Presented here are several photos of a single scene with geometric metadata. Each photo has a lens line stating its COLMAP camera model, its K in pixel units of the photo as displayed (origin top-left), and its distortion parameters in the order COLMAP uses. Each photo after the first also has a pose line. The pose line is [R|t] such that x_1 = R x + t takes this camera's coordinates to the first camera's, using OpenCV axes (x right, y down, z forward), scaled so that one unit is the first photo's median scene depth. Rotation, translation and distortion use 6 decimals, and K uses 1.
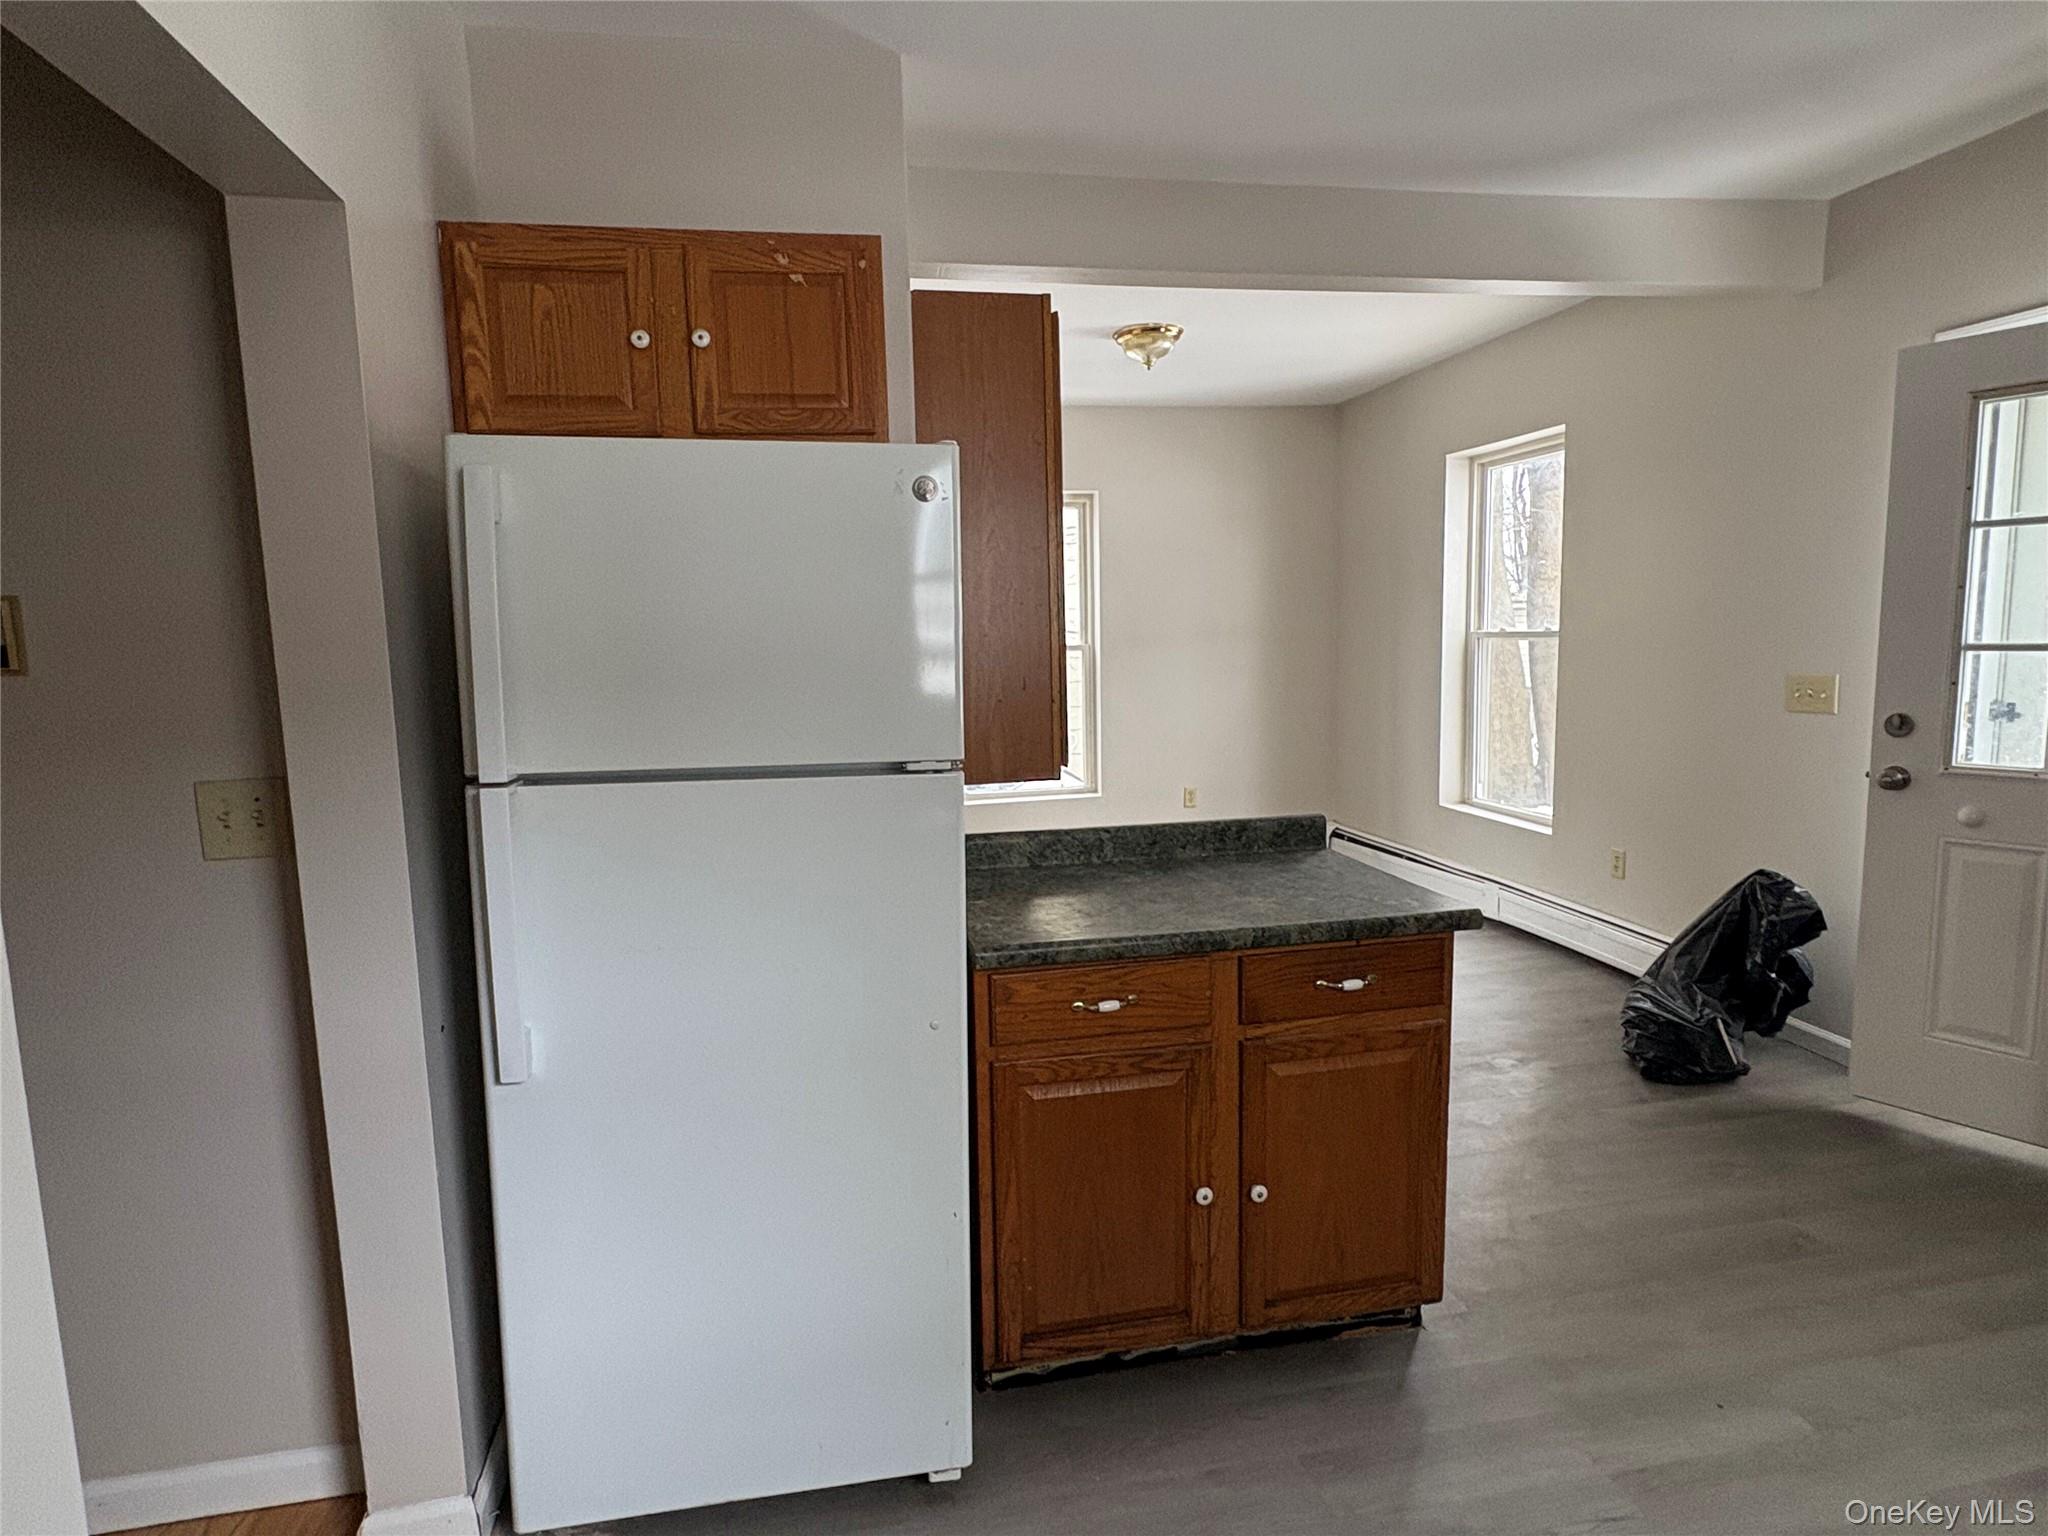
lens RADIAL K [[1118.5, 0, 1024.0], [0, 1118.5, 768.0], [0, 0, 1]] dist [0.002157, 0.000434]
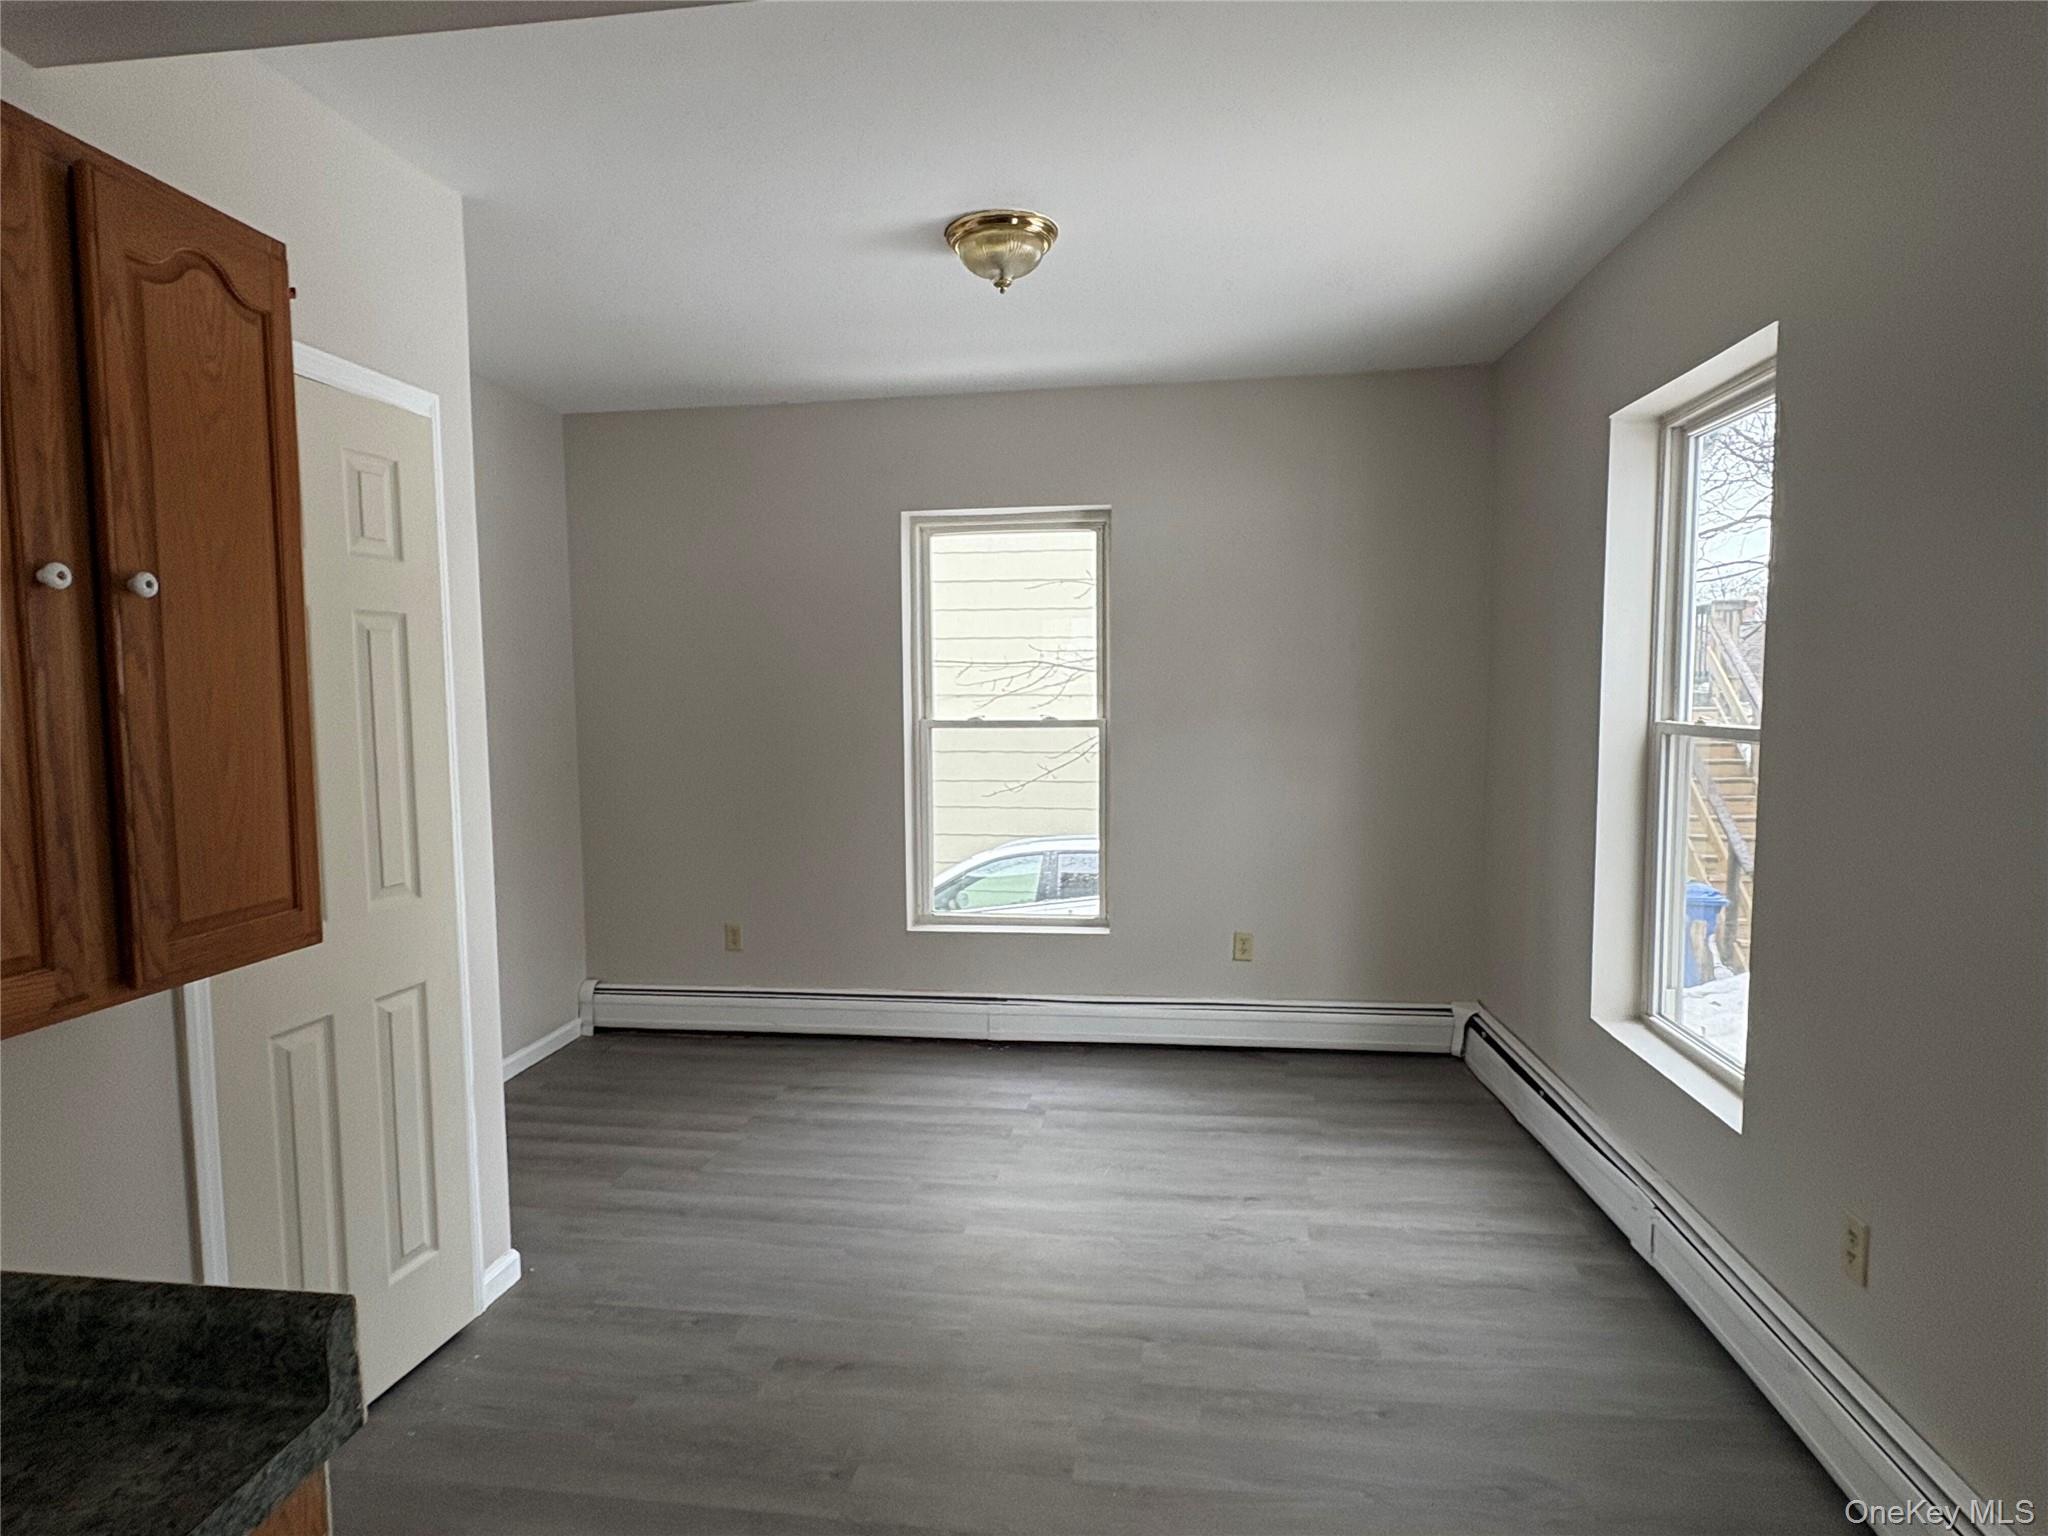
lens RADIAL K [[1118.5, 0, 1024.0], [0, 1118.5, 768.0], [0, 0, 1]] dist [0.002157, 0.000434]
pose [[0.946059, 0.044026, -0.320989, 0.285663], [-0.058164, 0.997708, -0.034584, -0.061558], [0.318731, 0.051389, 0.946451, 0.368128]]
